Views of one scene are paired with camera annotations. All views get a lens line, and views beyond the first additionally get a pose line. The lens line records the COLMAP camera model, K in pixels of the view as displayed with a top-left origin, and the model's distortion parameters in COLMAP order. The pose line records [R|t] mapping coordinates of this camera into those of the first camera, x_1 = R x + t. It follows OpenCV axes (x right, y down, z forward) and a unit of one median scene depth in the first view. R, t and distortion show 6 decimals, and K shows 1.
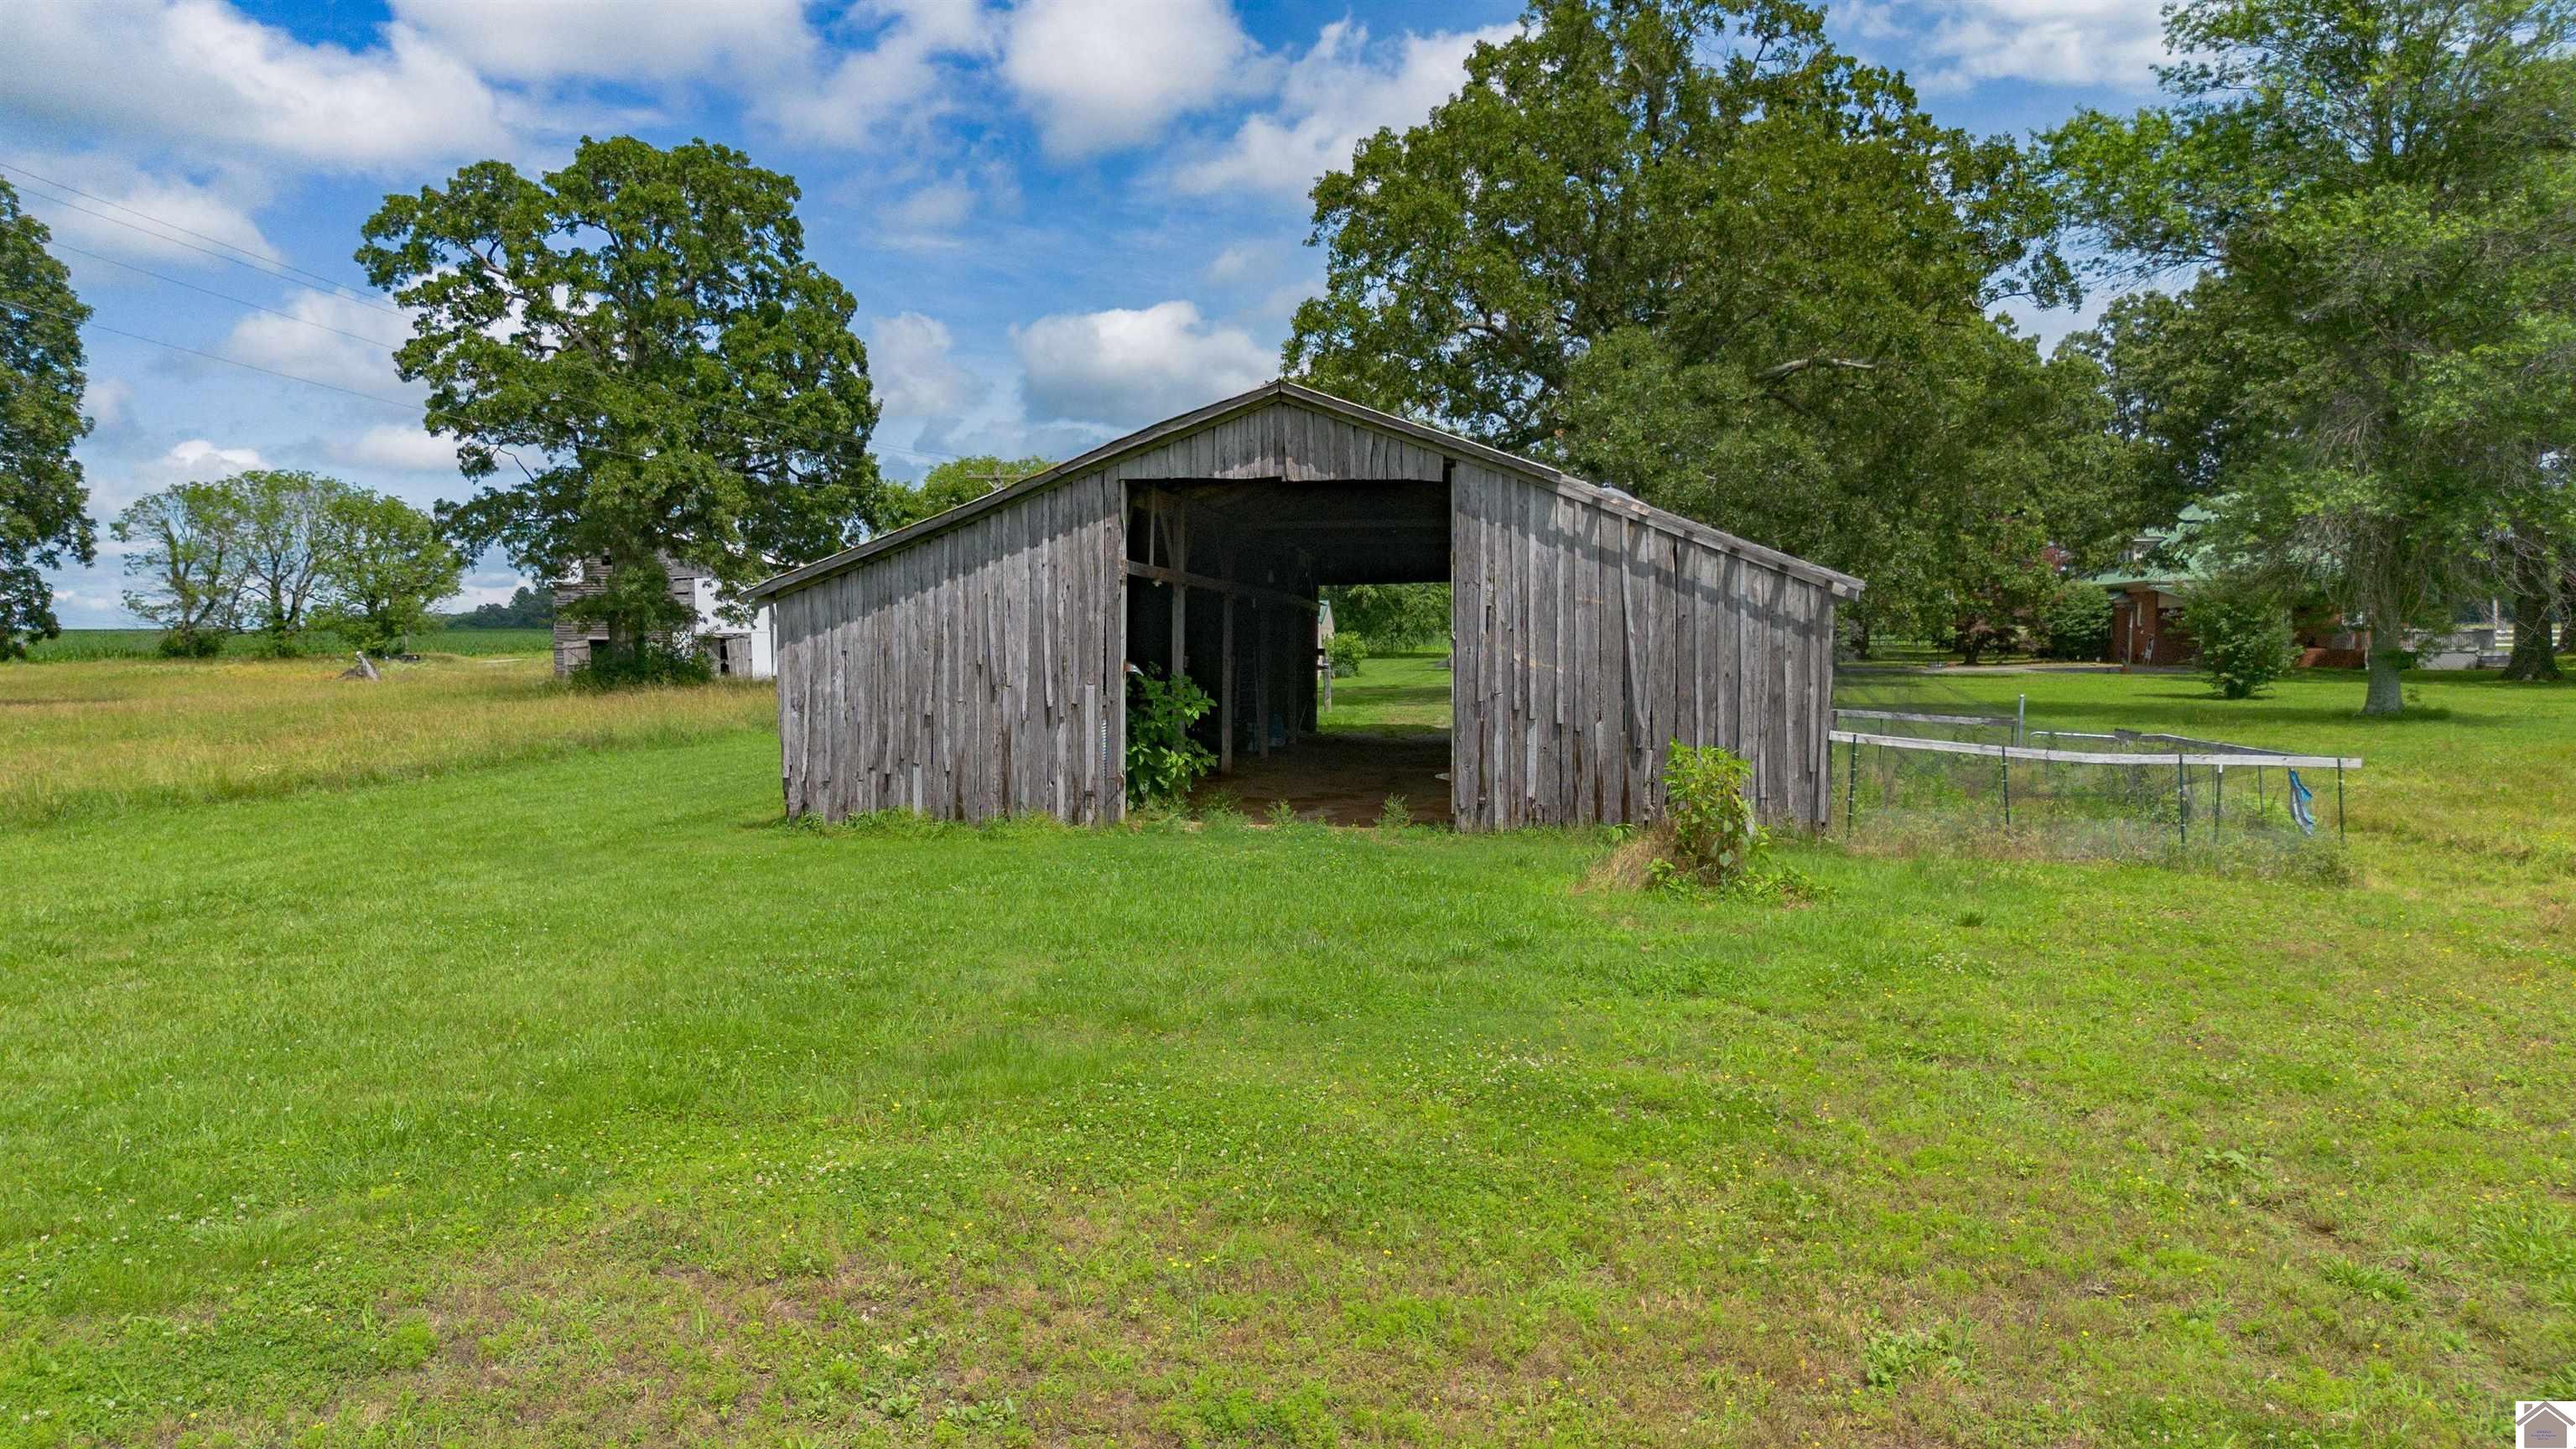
lens RADIAL K [[1906.9, 0, 1288.0], [0, 1906.9, 724.5], [0, 0, 1]] dist [0.049550, -0.047828]
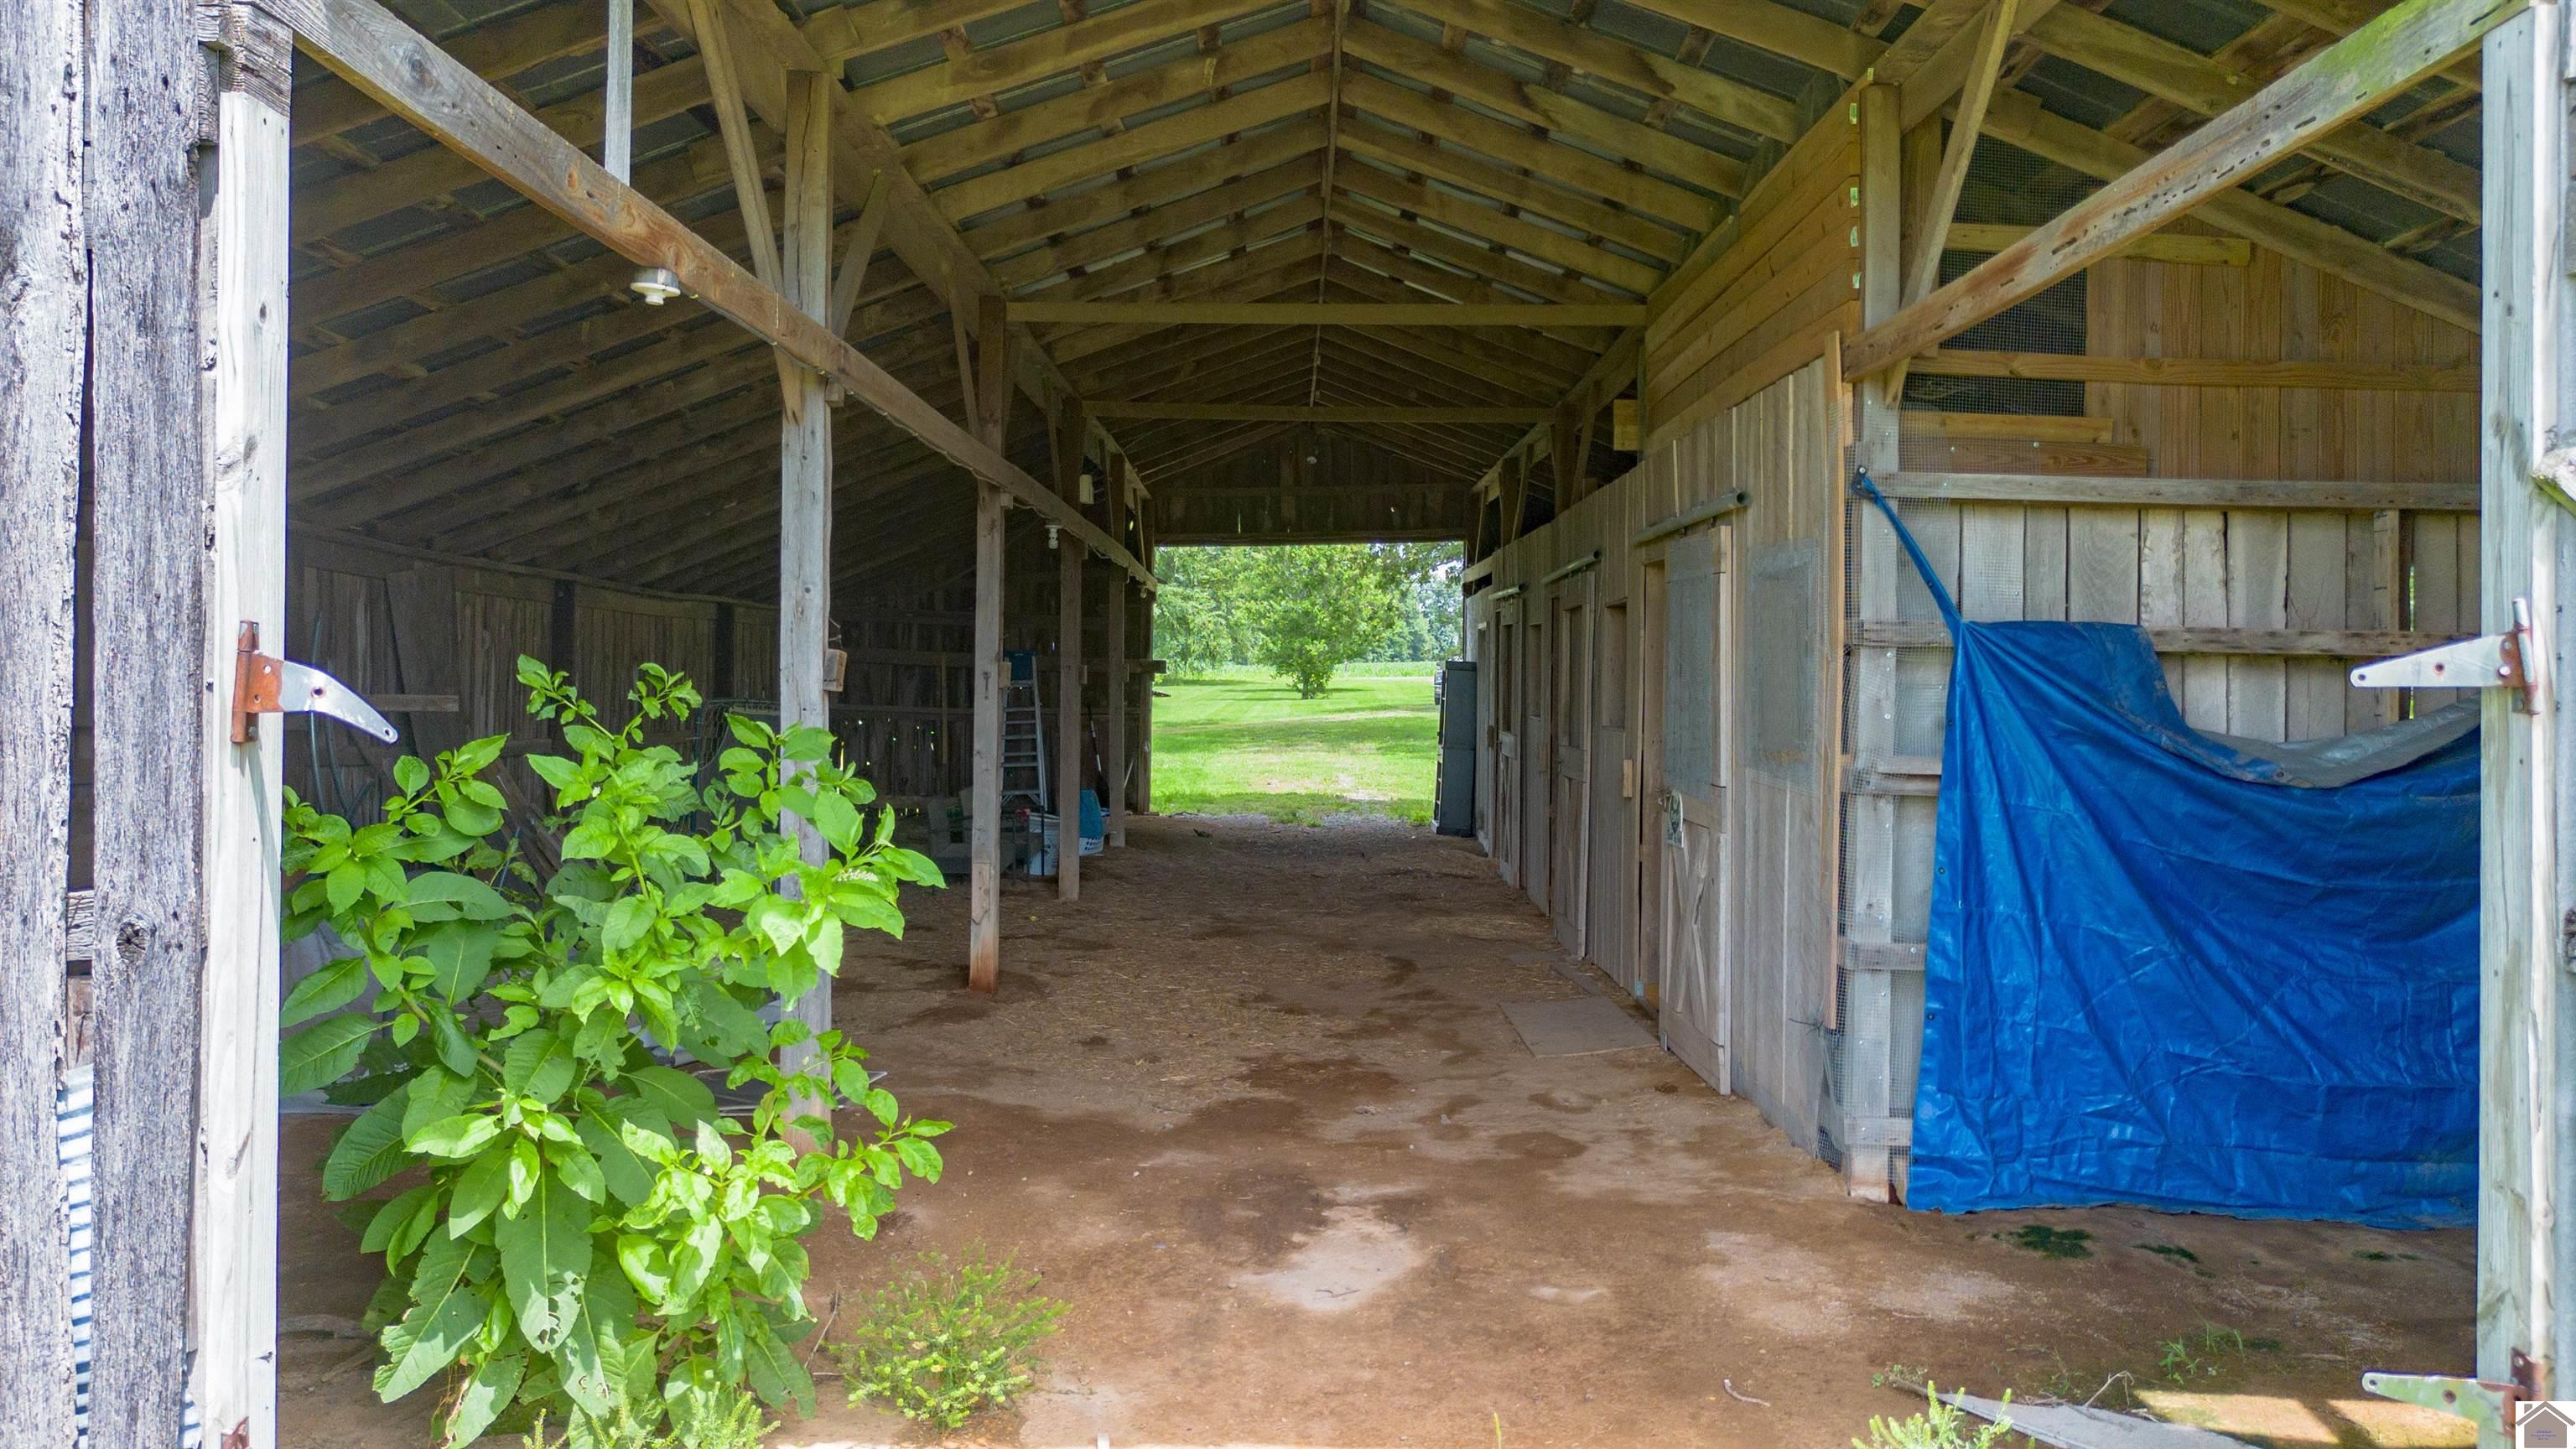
lens RADIAL K [[1906.9, 0, 1288.0], [0, 1906.9, 724.5], [0, 0, 1]] dist [0.049550, -0.047828]
pose [[0.992229, 0.006154, 0.124273, -0.025883], [-0.004310, 0.999877, -0.015105, -0.022876], [-0.124350, 0.014452, 0.992133, 0.778647]]
